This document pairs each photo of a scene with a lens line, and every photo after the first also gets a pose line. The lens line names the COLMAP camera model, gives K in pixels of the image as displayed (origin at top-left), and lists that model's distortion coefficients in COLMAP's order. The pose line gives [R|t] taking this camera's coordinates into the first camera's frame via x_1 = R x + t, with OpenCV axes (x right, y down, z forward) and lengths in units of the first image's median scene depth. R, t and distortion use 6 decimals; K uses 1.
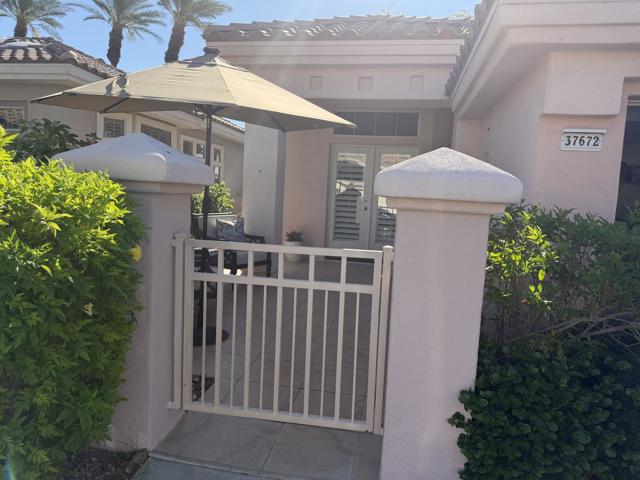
lens RADIAL K [[442.9, 0, 319.1], [0, 442.9, 238.3], [0, 0, 1]] dist [-0.007802, -0.005884]
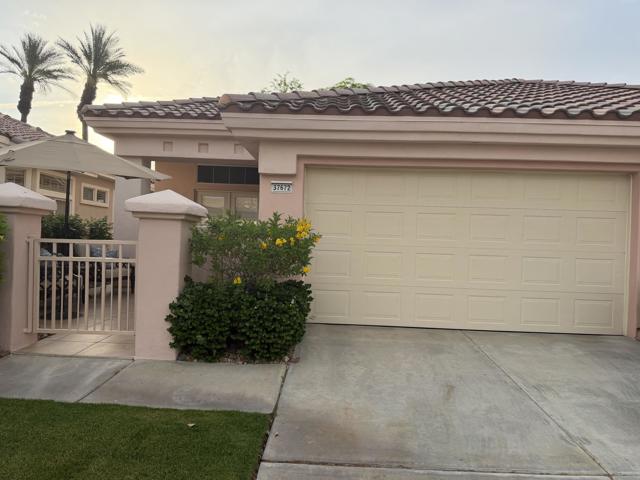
lens RADIAL K [[442.9, 0, 321.2], [0, 442.9, 243.0], [0, 0, 1]] dist [-0.007802, -0.005884]
pose [[0.987565, -0.016651, 0.156326, 0.059727], [0.031186, 0.995363, -0.090992, 0.022732], [-0.154086, 0.094736, 0.983505, -0.102167]]
